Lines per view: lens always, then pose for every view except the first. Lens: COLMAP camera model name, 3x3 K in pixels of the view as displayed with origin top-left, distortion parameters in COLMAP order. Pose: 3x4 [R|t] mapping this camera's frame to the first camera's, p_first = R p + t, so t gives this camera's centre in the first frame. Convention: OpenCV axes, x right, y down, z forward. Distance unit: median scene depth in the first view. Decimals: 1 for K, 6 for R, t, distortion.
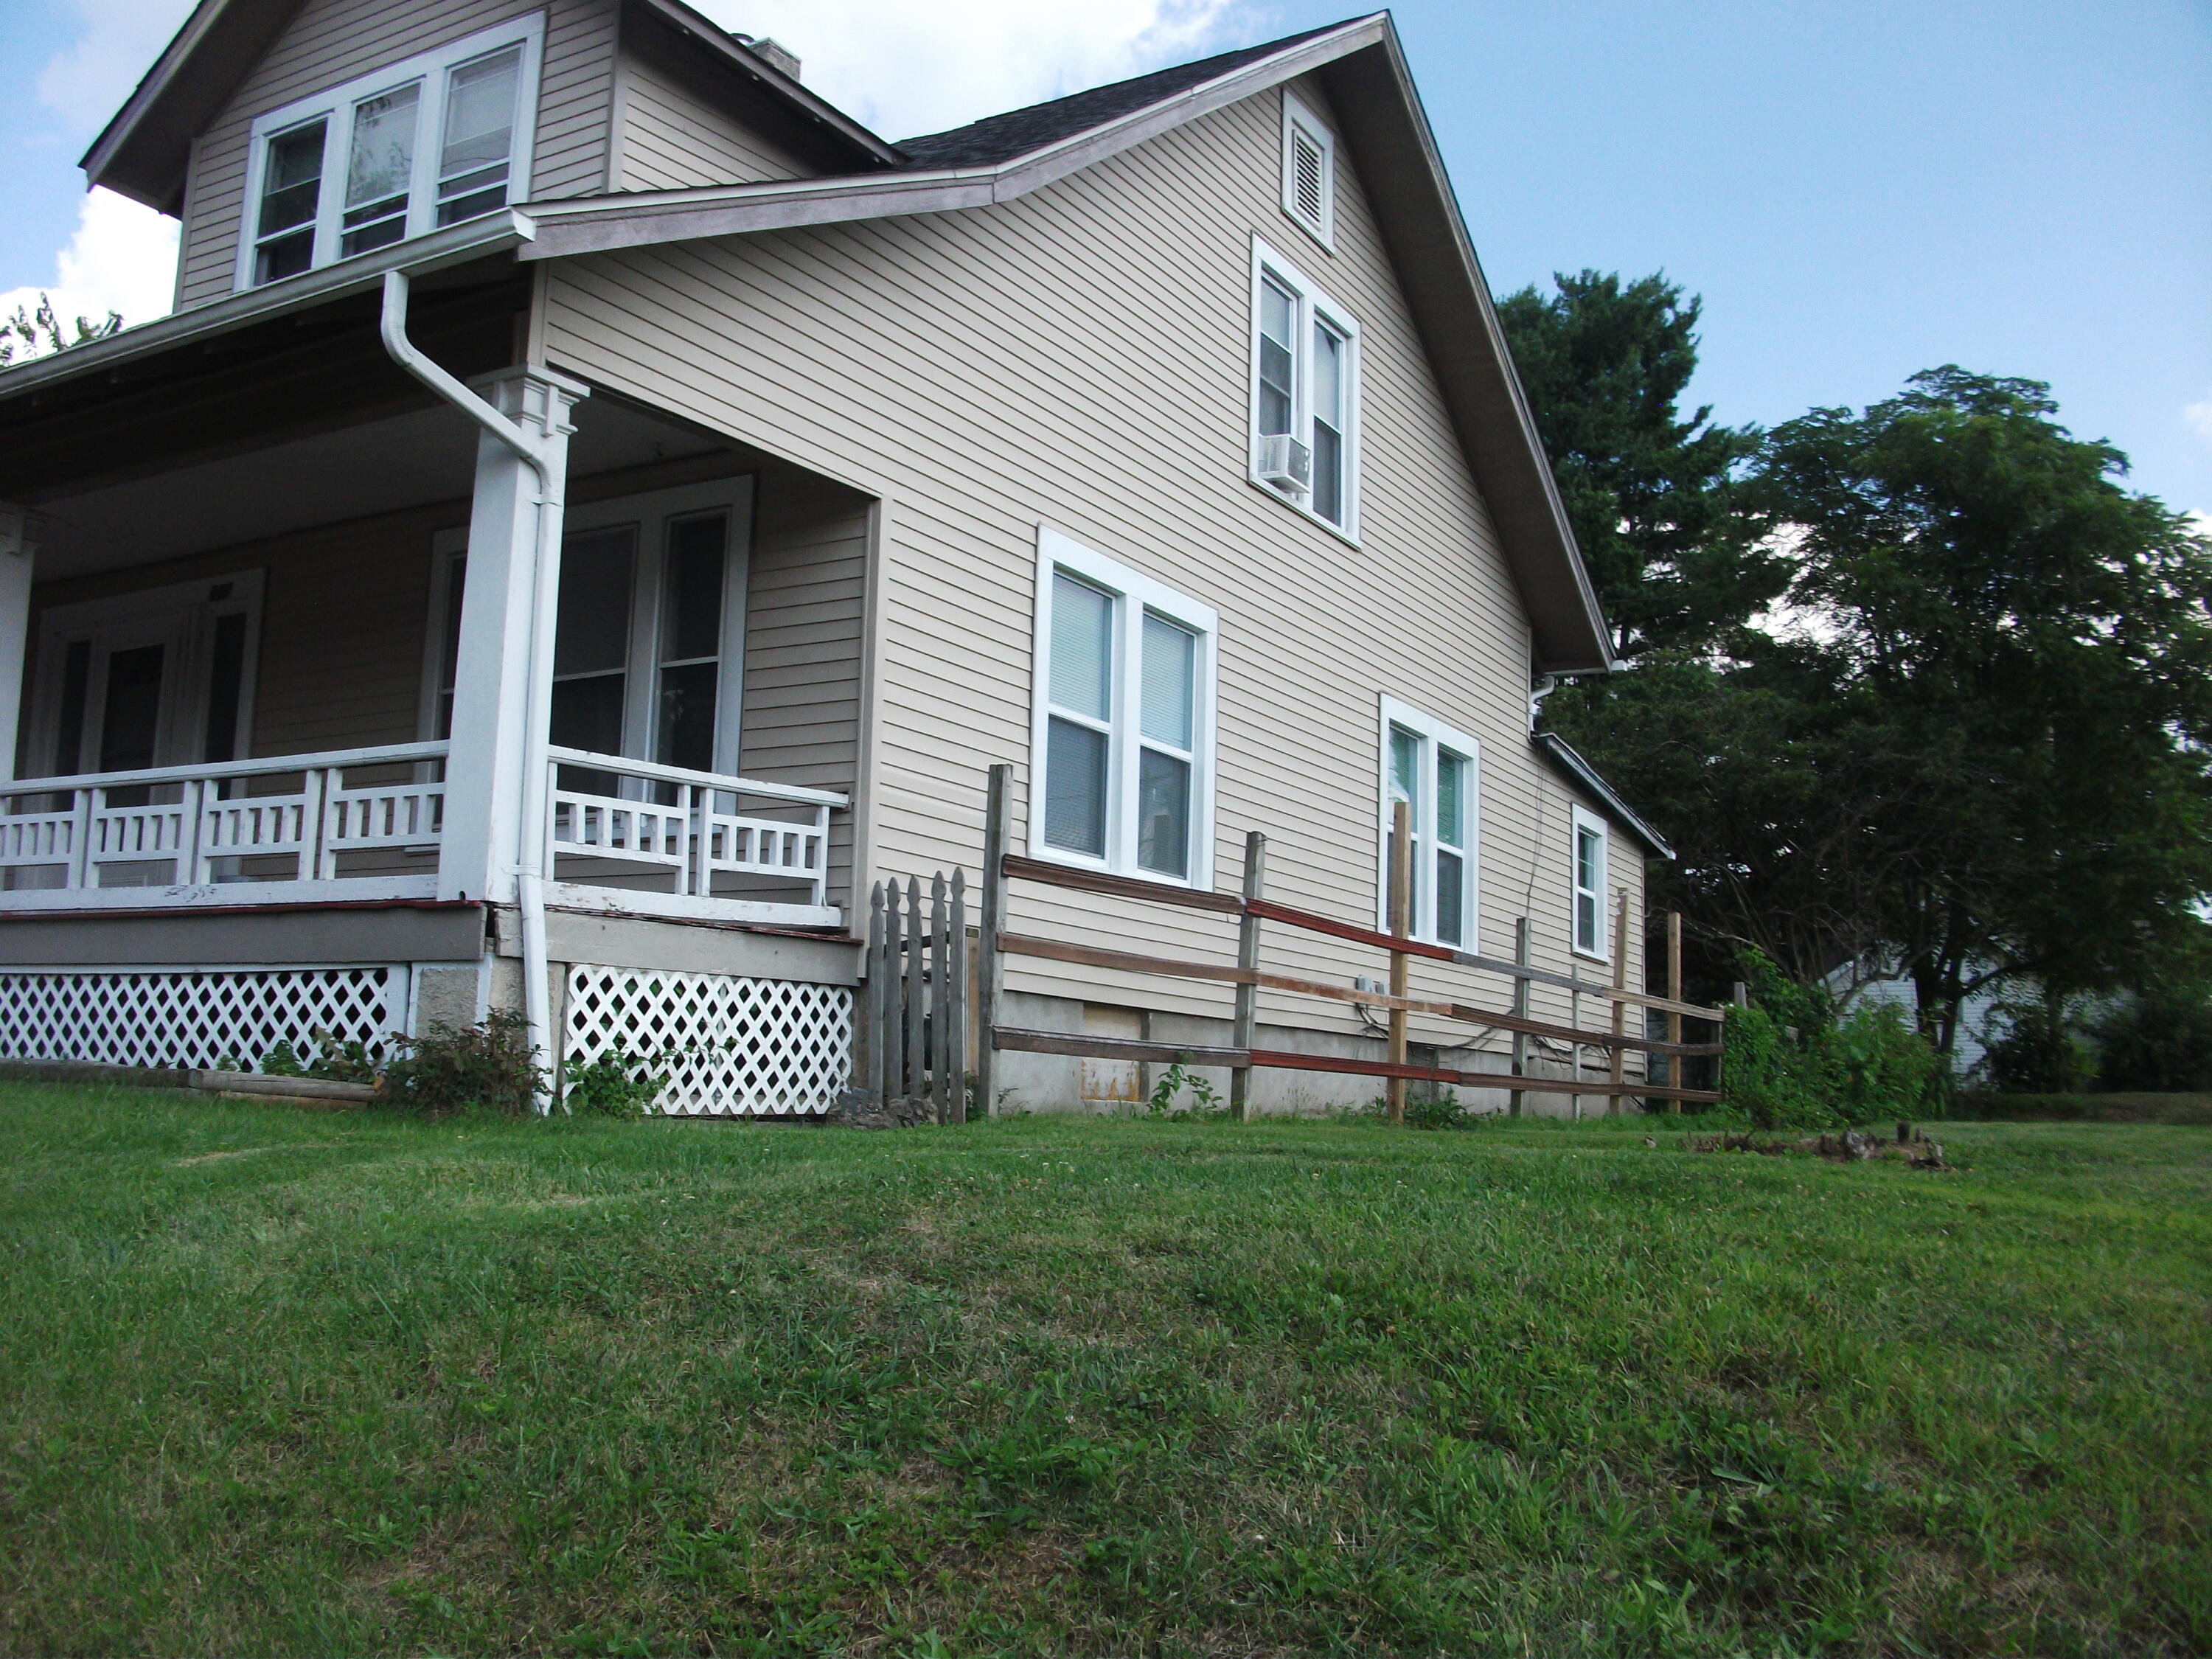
lens RADIAL K [[2103.6, 0, 1106.0], [0, 2103.6, 829.5], [0, 0, 1]] dist [-0.102104, -0.010939]
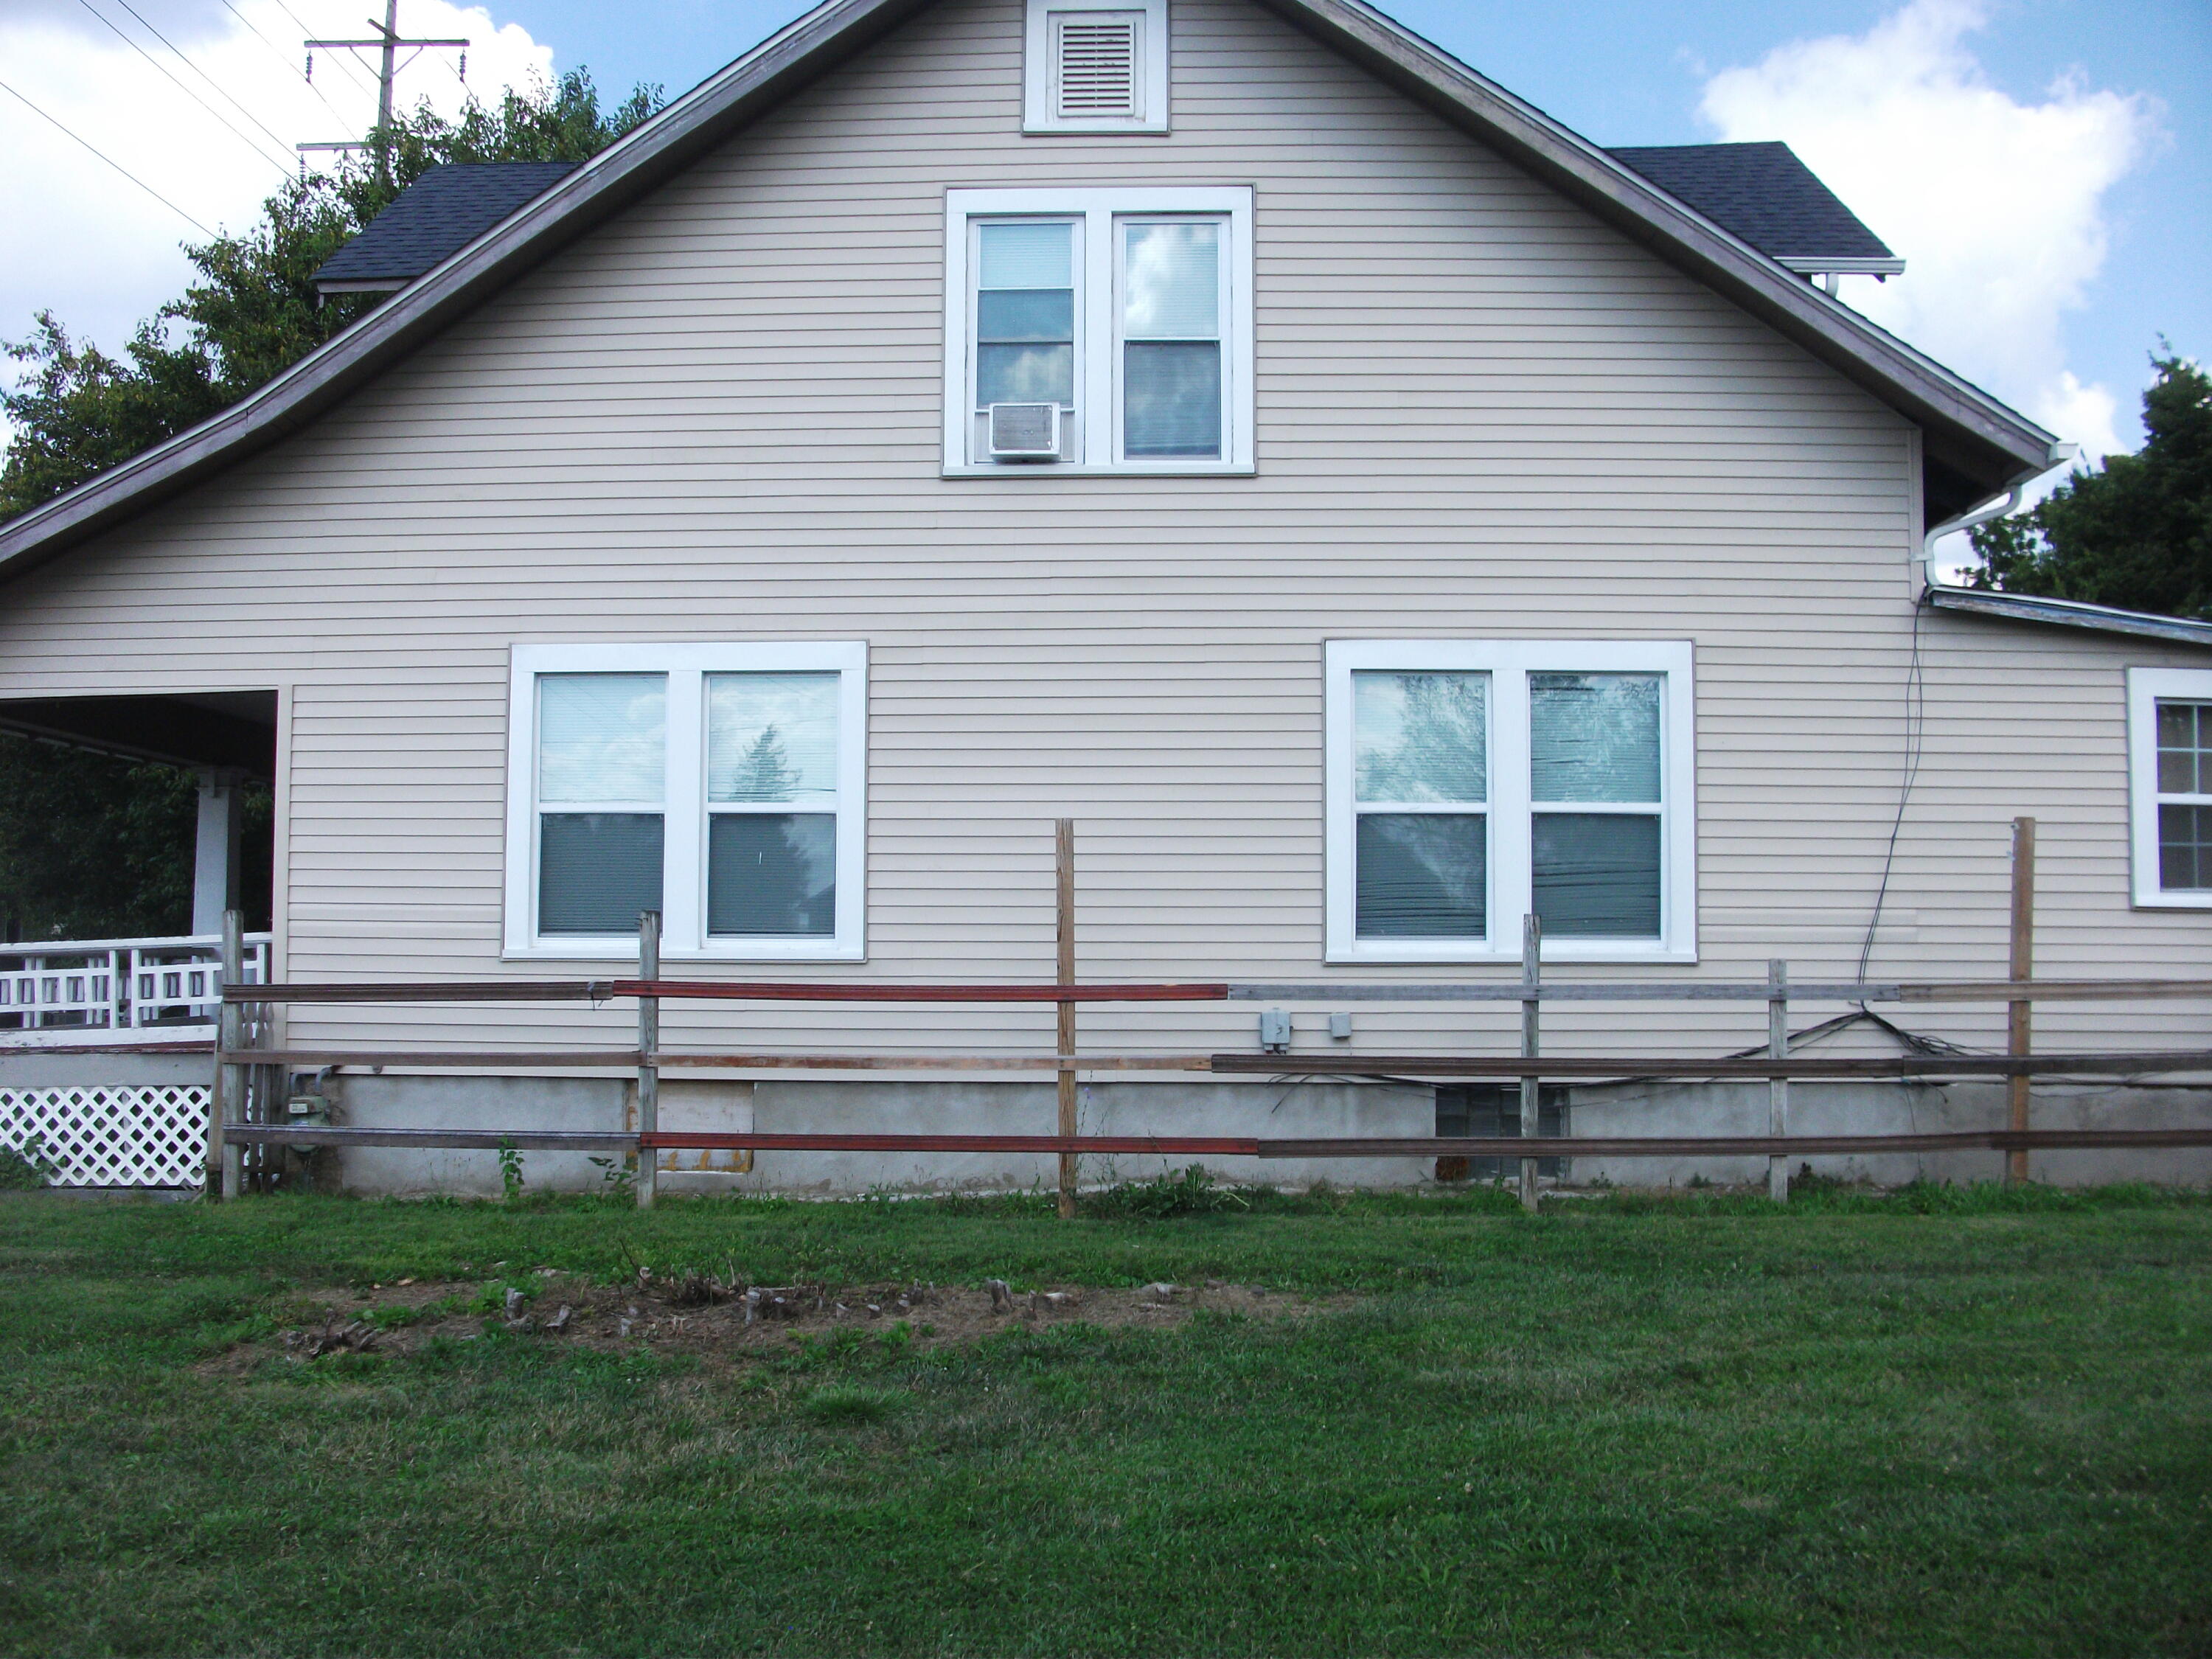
lens RADIAL K [[2084.1, 0, 1104.6], [0, 2084.1, 871.0], [0, 0, 1]] dist [-0.164164, 0.145639]
pose [[0.458547, -0.075386, -0.885467, 1.291284], [0.132001, 0.991120, -0.016023, 0.034754], [0.878812, -0.109536, 0.464426, 0.947253]]
